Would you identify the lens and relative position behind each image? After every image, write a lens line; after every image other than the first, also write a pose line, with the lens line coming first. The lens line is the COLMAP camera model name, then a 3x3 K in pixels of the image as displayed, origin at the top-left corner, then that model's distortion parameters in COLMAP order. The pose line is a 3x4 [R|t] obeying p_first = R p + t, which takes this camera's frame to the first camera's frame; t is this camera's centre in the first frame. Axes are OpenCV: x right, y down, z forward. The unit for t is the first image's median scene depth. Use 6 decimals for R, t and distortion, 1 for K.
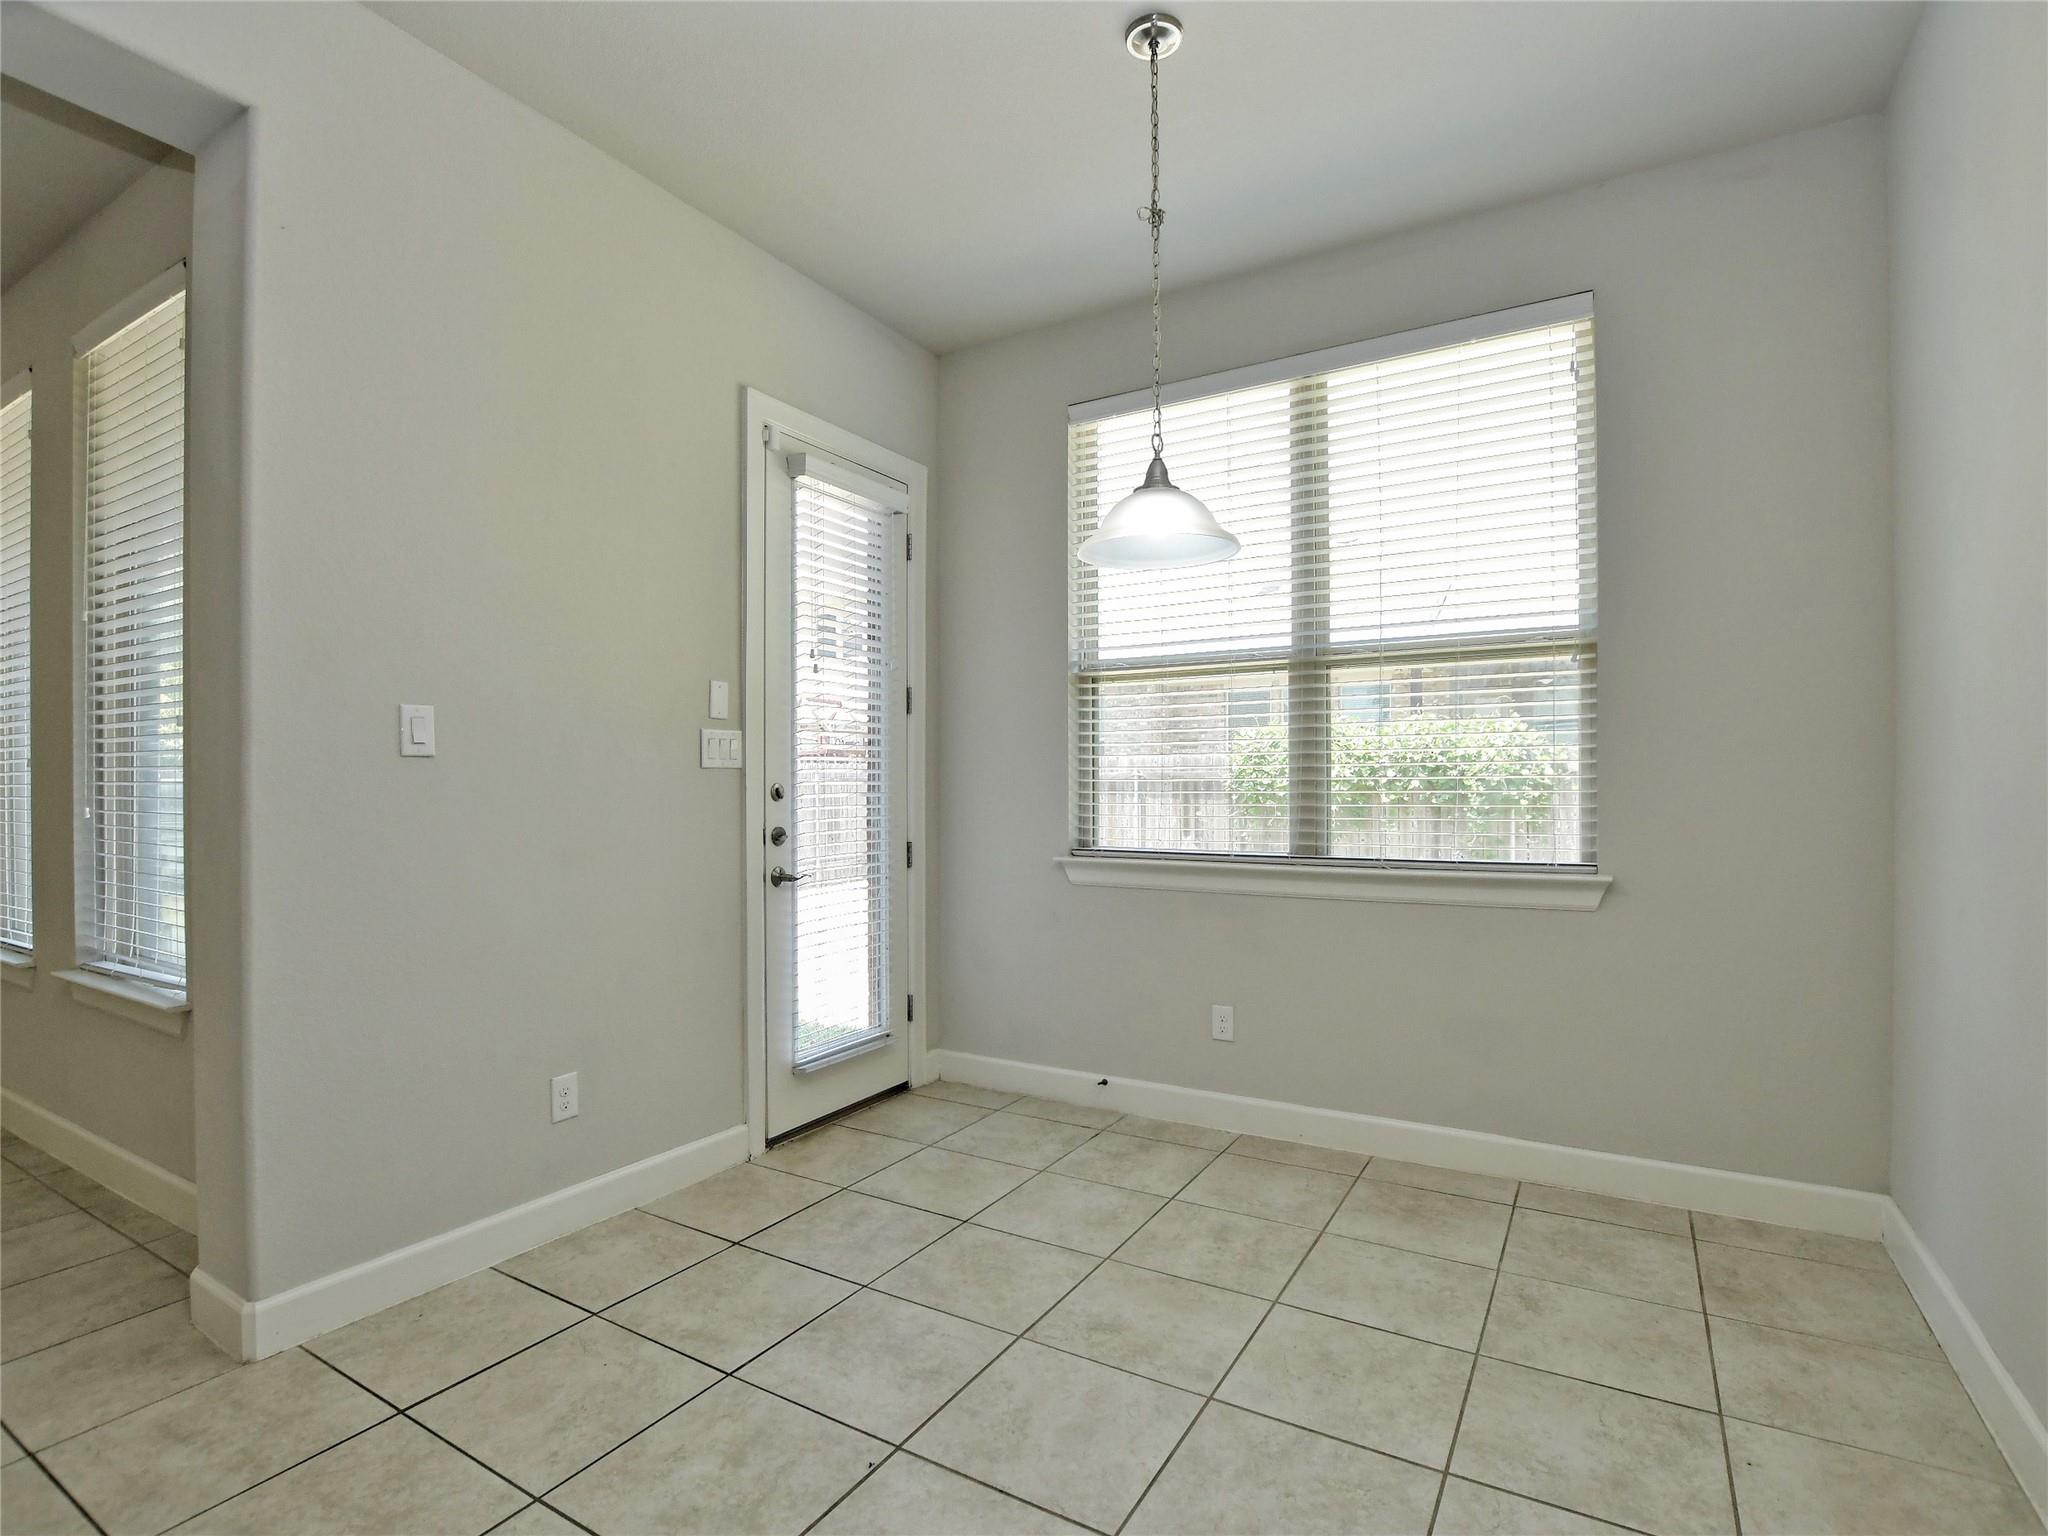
lens RADIAL K [[1012.2, 0, 1008.1], [0, 1012.2, 790.8], [0, 0, 1]] dist [-0.033117, 0.003634]
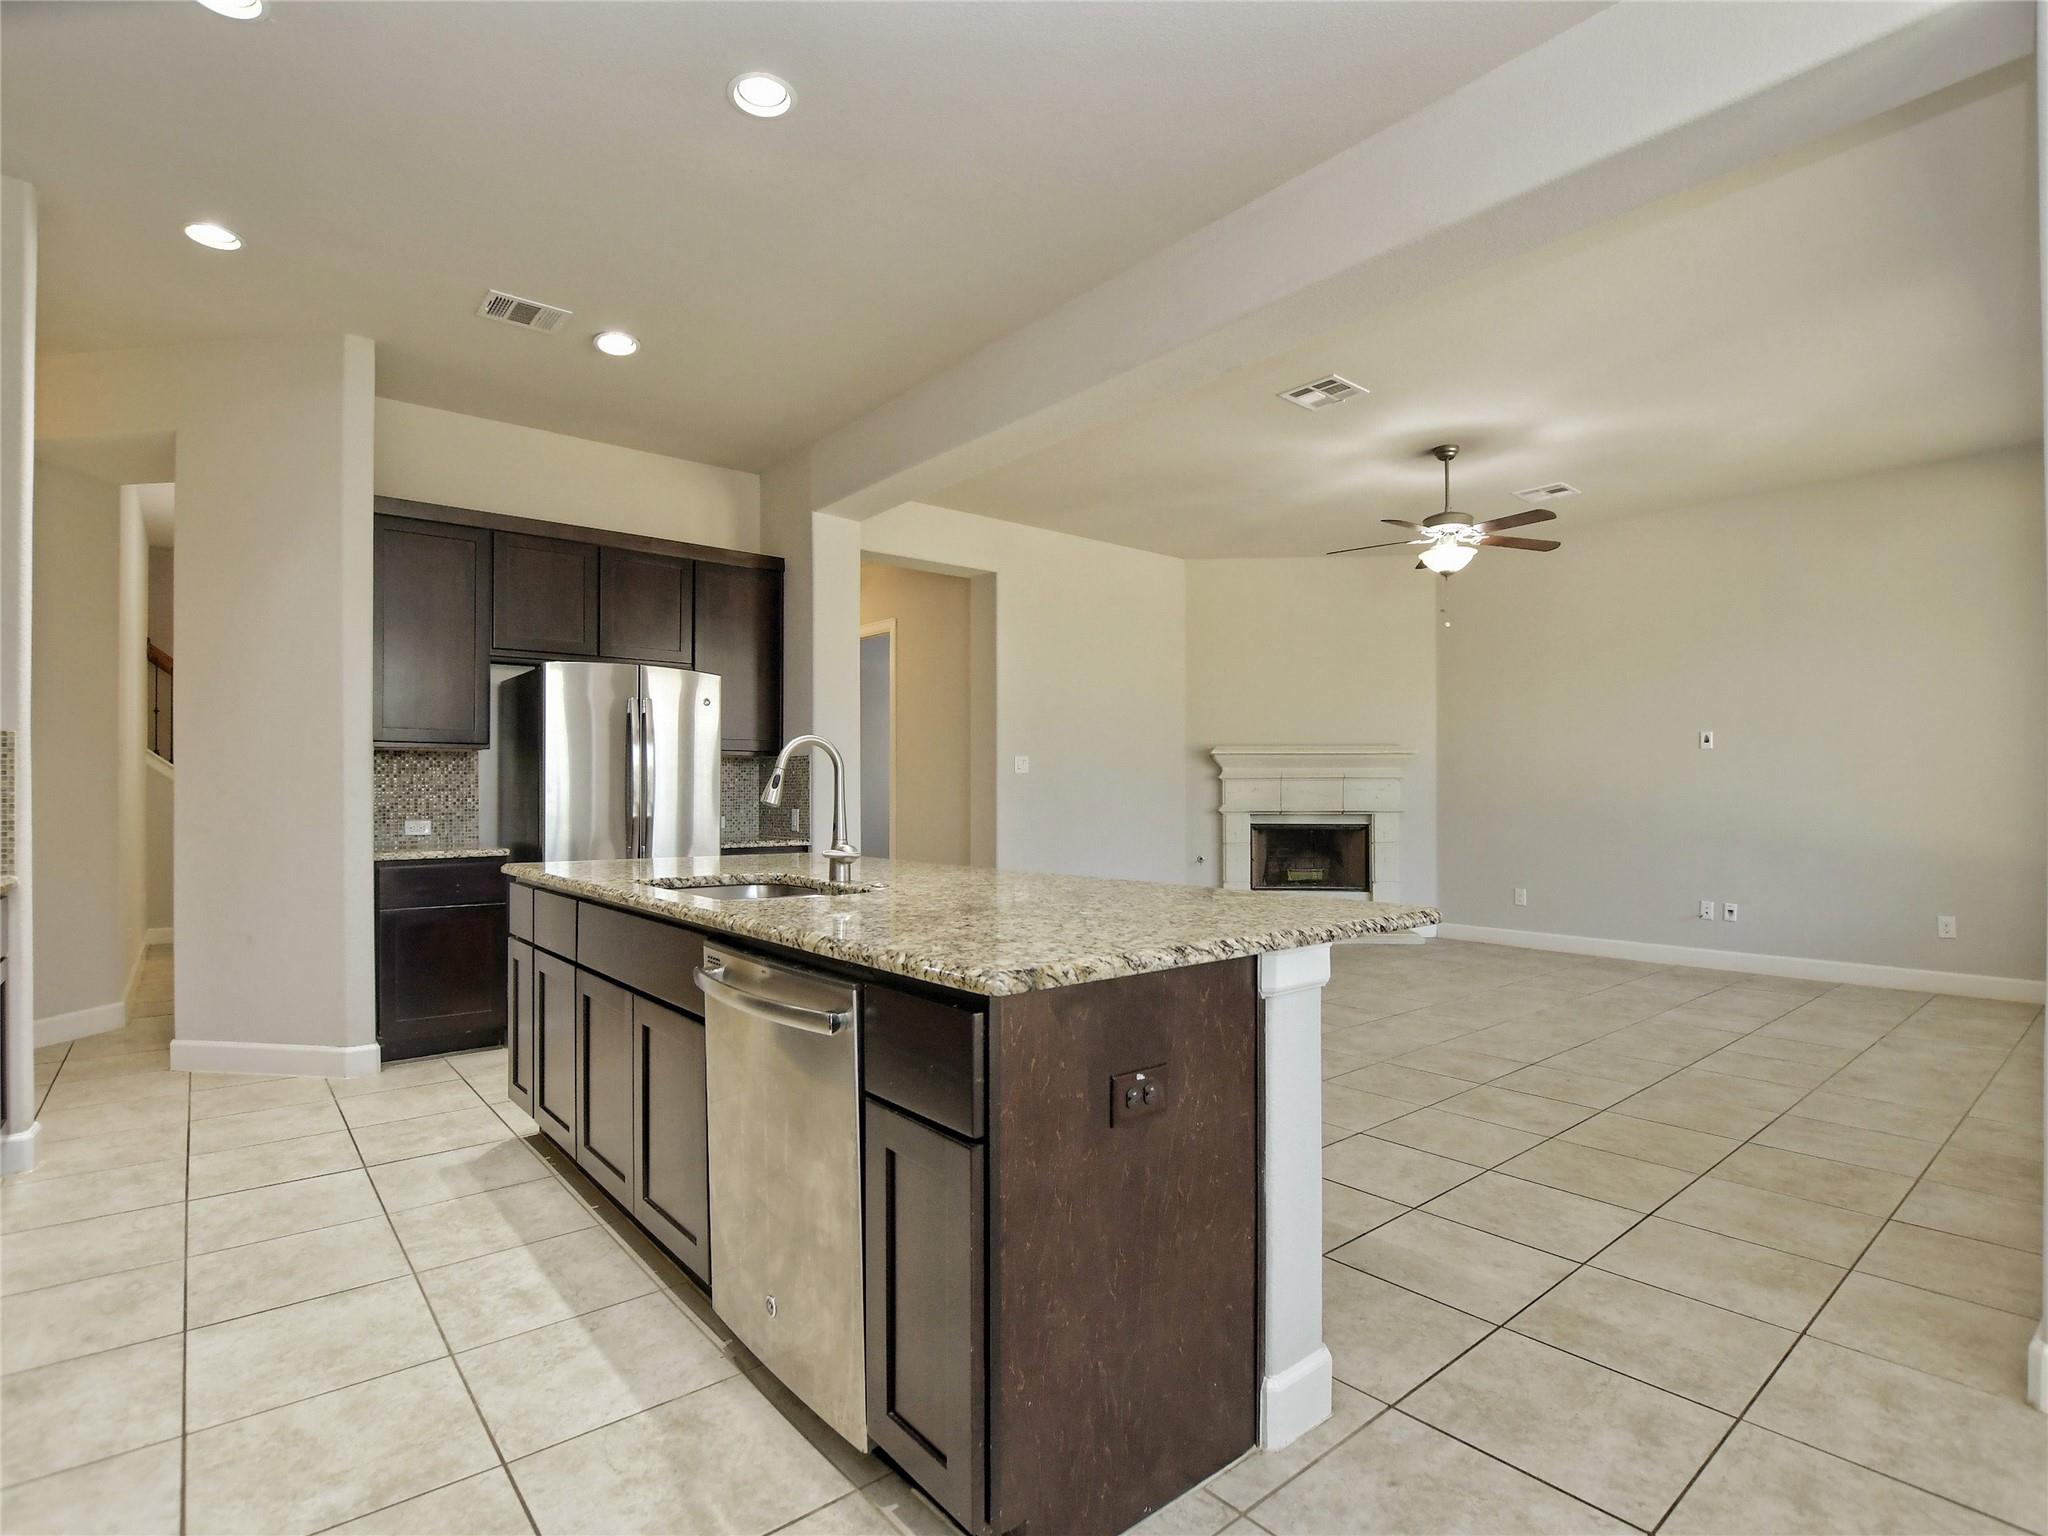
lens RADIAL K [[1012.2, 0, 1008.1], [0, 1012.2, 790.8], [0, 0, 1]] dist [-0.033117, 0.003634]
pose [[-0.332561, 0.003675, -0.943074, 0.210727], [-0.002861, 0.999984, 0.004905, 0.020798], [0.943077, 0.004330, -0.332546, 0.263842]]
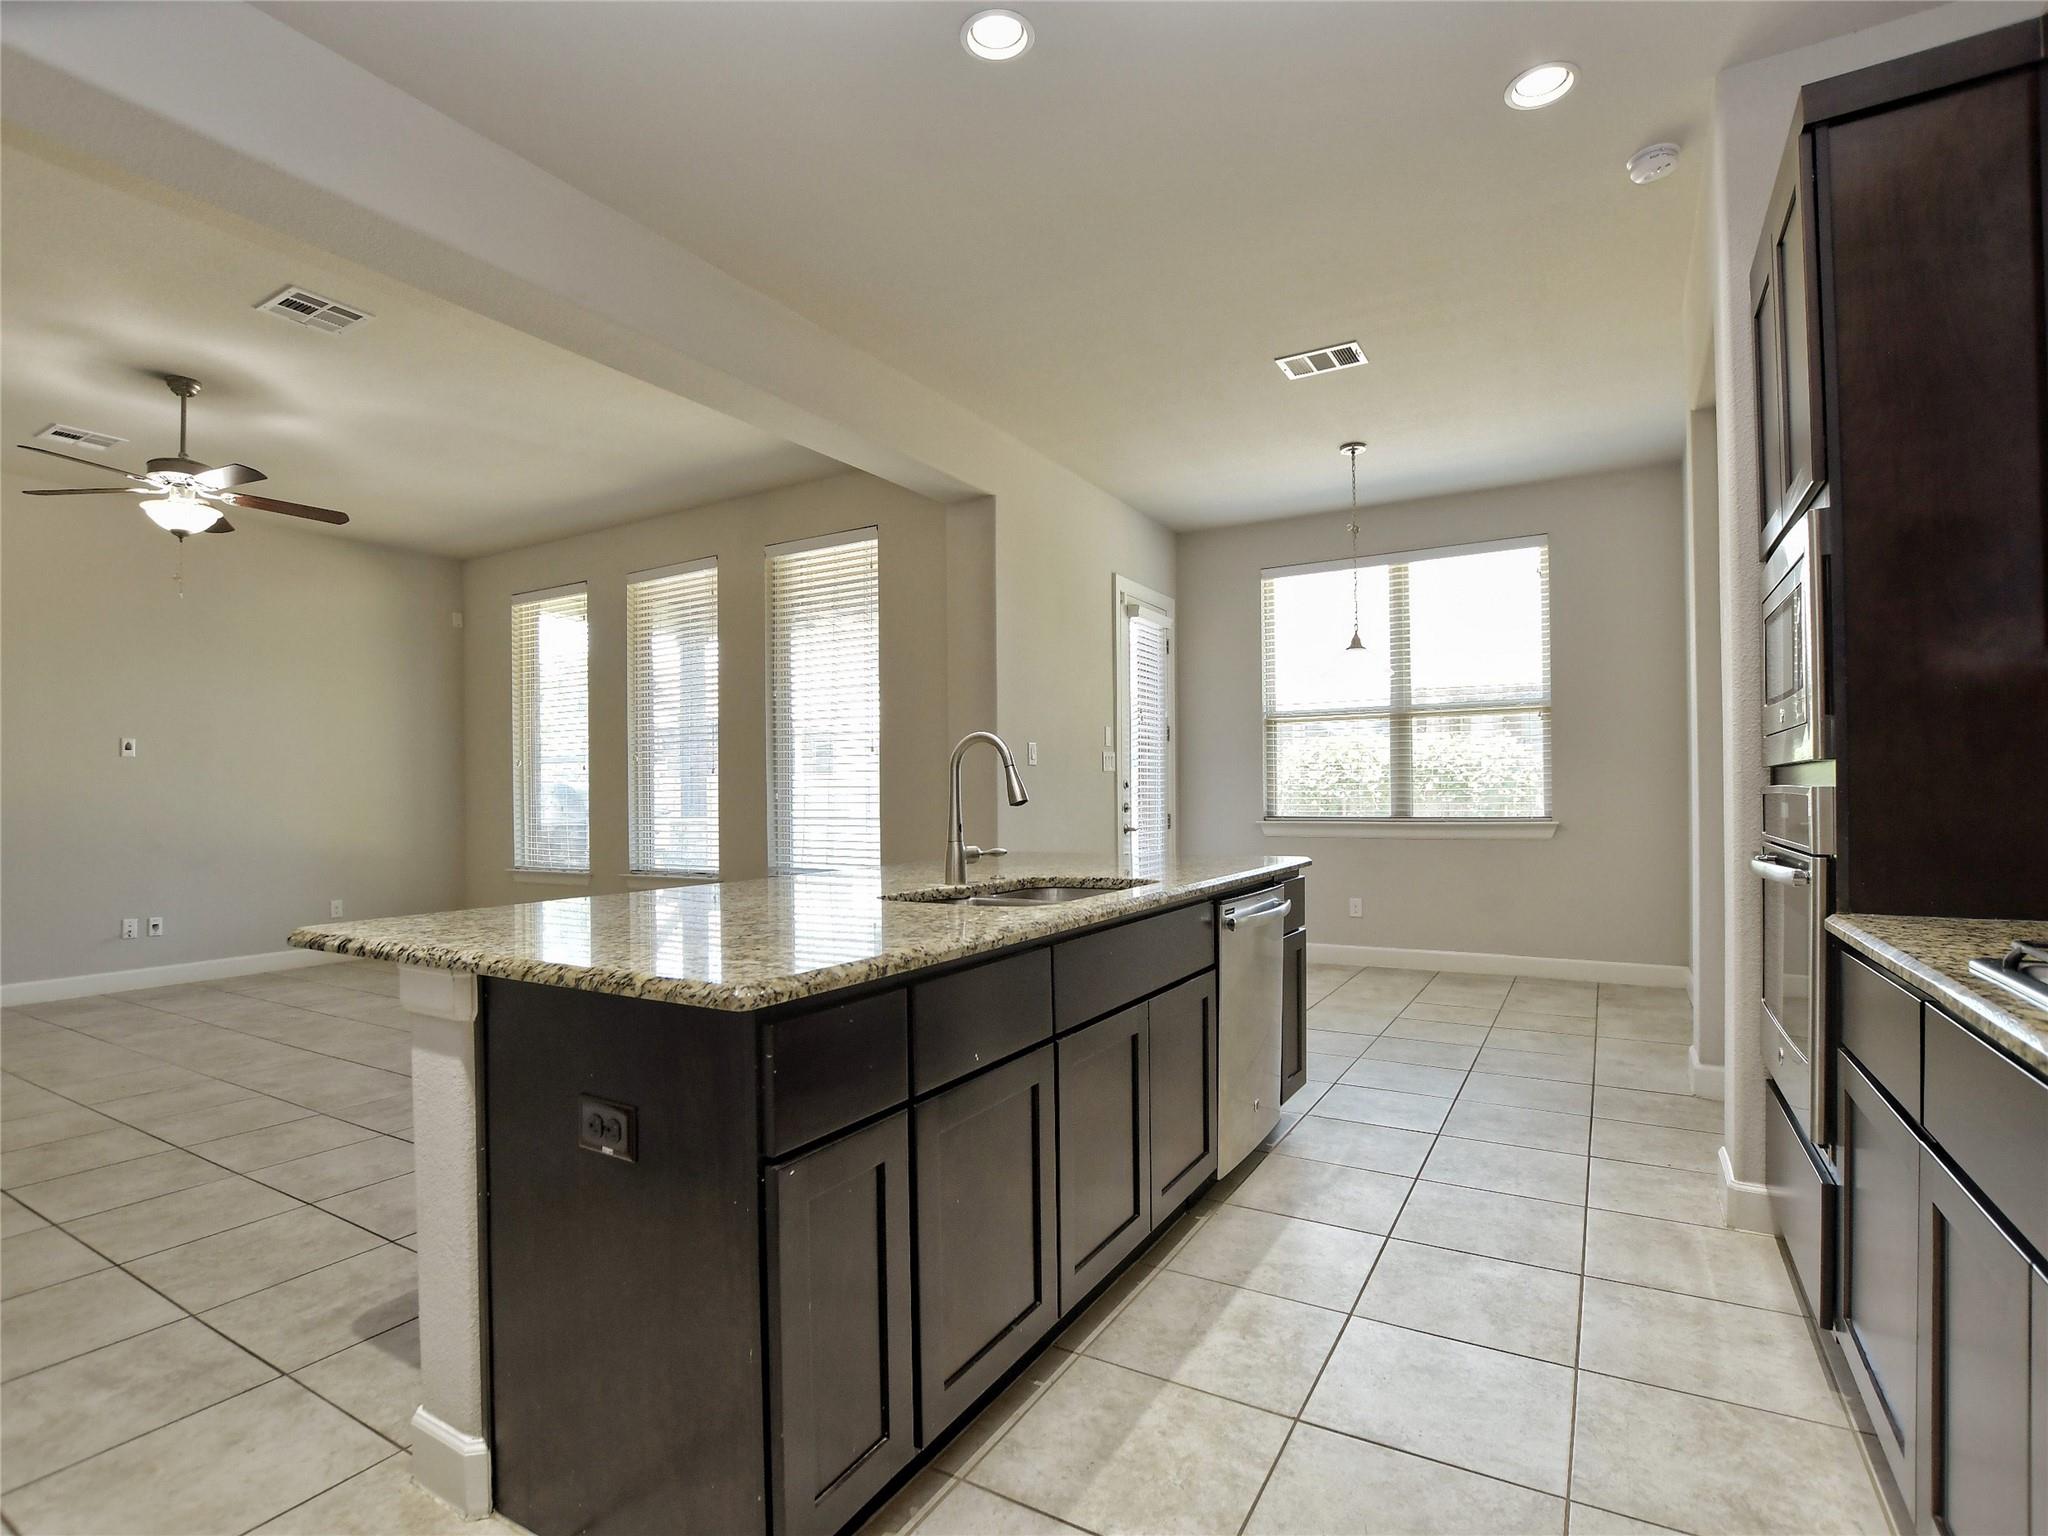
lens RADIAL K [[1012.2, 0, 1008.1], [0, 1012.2, 790.8], [0, 0, 1]] dist [-0.033117, 0.003634]
pose [[0.999950, -0.003995, 0.009180, -0.464318], [0.004103, 0.999922, -0.011765, 0.034632], [-0.009132, 0.011802, 0.999889, -0.892807]]
